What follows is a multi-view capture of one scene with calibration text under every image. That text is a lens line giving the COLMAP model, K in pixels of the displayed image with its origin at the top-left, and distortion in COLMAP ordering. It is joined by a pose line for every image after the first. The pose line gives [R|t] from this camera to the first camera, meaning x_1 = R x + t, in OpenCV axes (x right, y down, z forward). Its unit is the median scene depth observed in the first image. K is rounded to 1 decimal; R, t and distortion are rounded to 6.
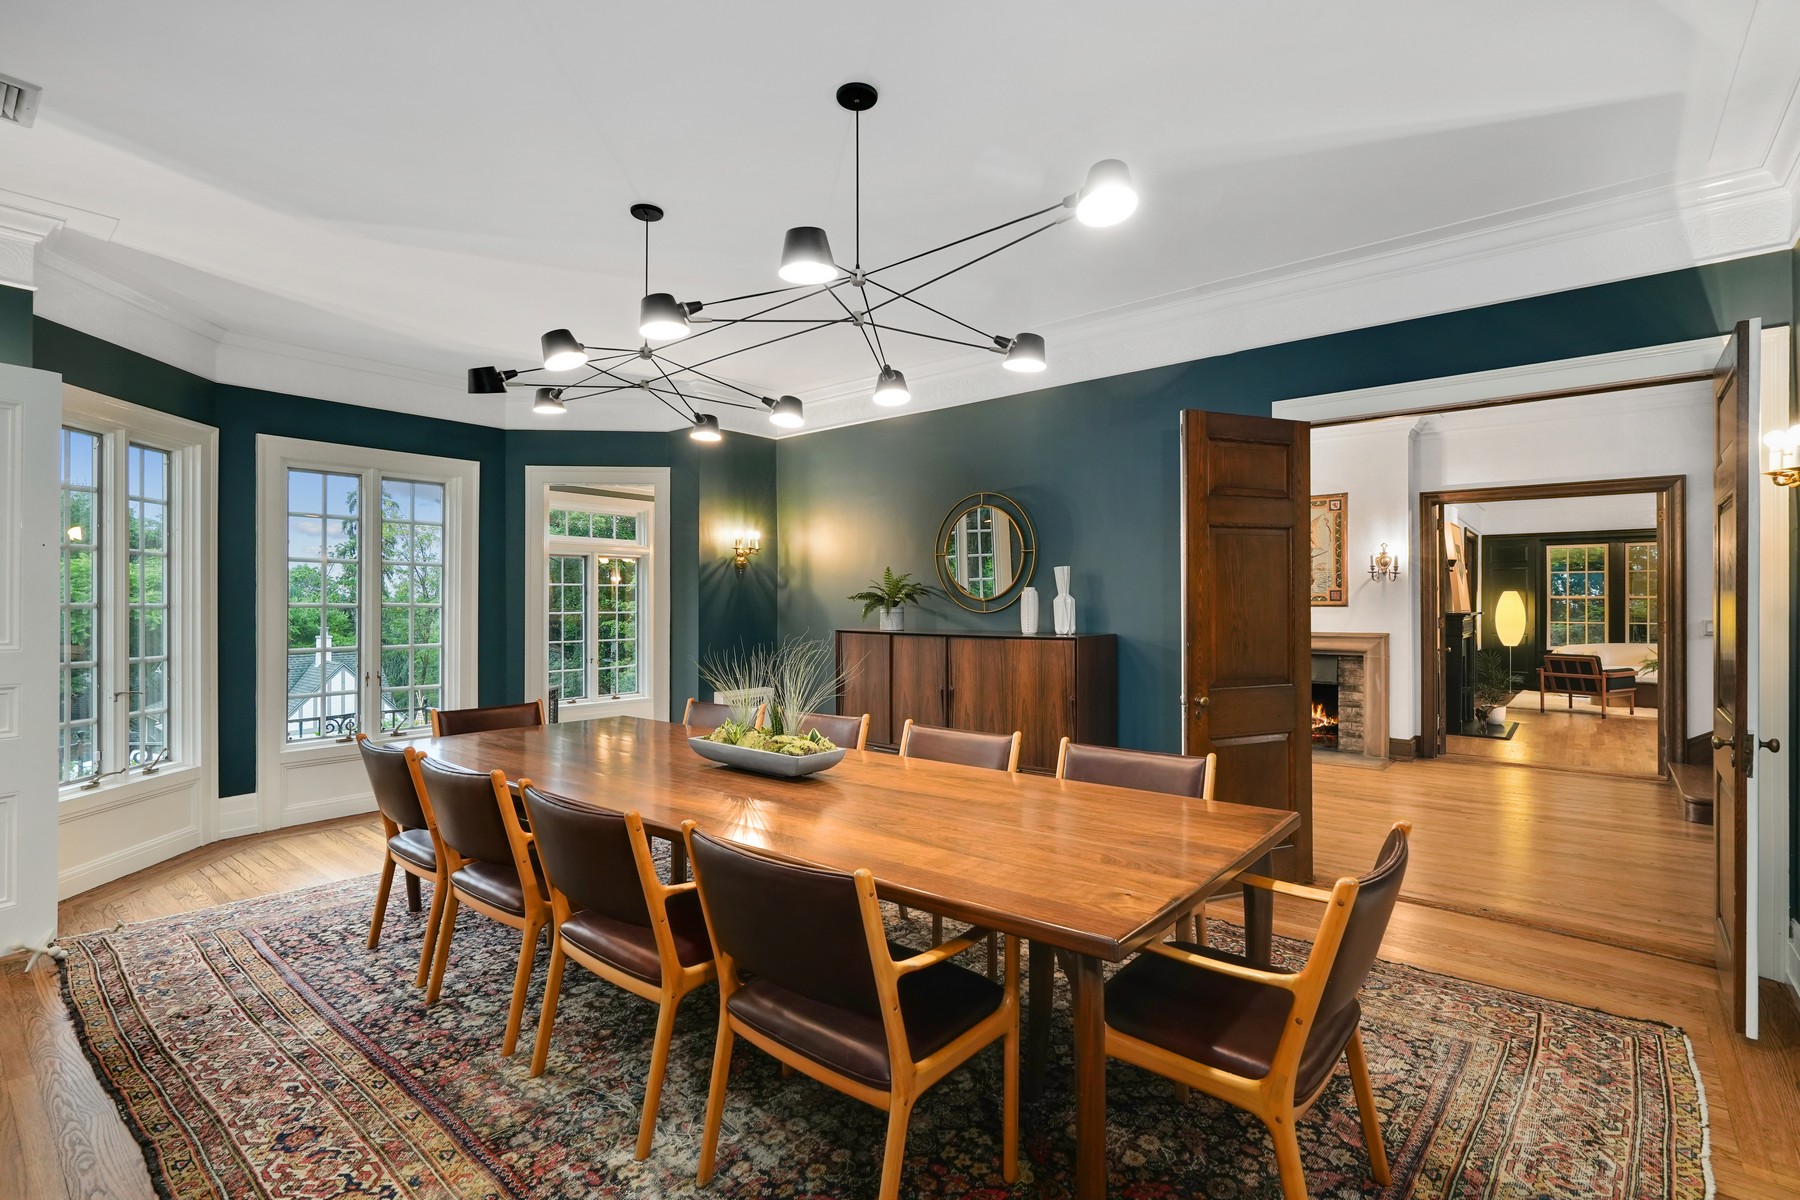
lens RADIAL K [[825.0, 0, 899.0], [0, 825.0, 604.1], [0, 0, 1]] dist [0.000118, 0.000814]
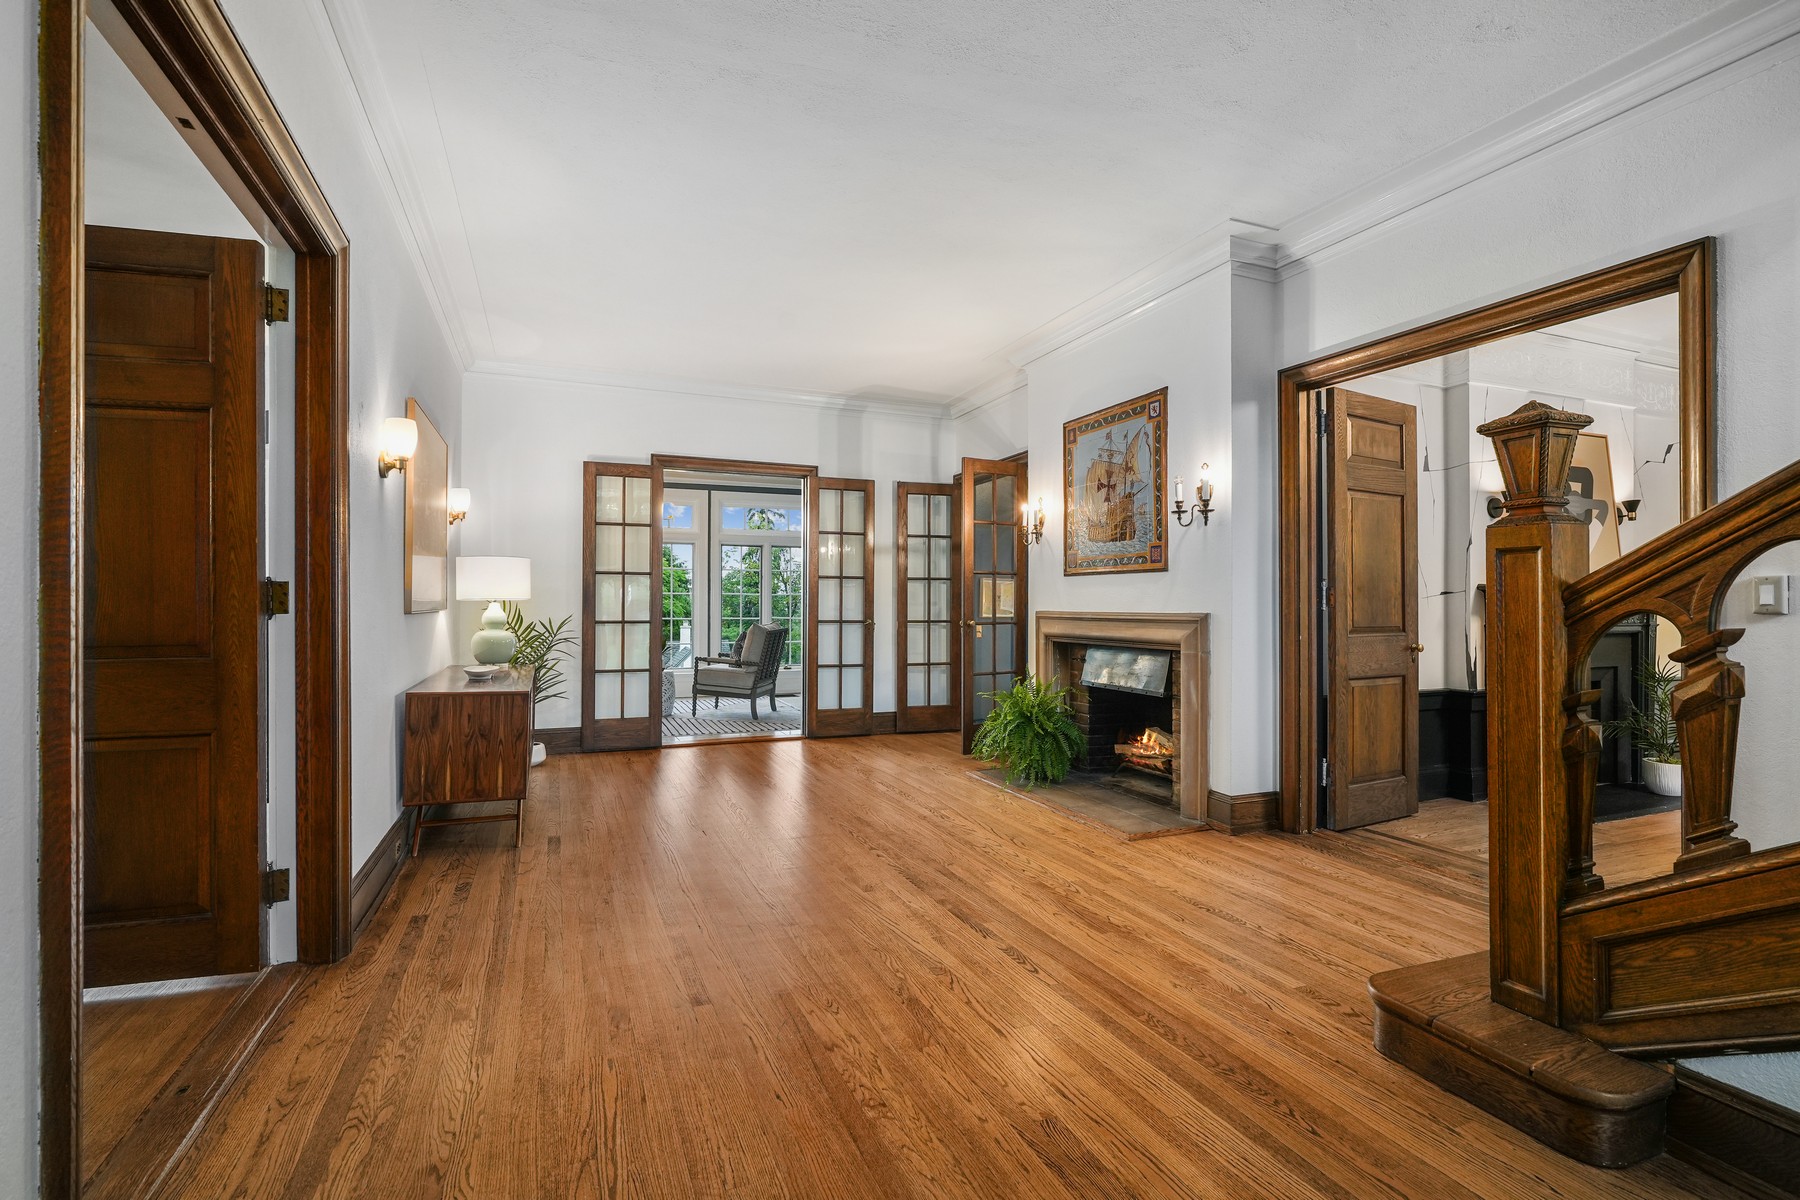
lens RADIAL K [[825.0, 0, 900.2], [0, 825.0, 599.1], [0, 0, 1]] dist [0.000118, 0.000814]
pose [[0.887777, 0.002088, -0.460268, 0.649949], [-0.006197, 0.999953, -0.007417, 0.029881], [0.460231, 0.009438, 0.887749, 0.359936]]
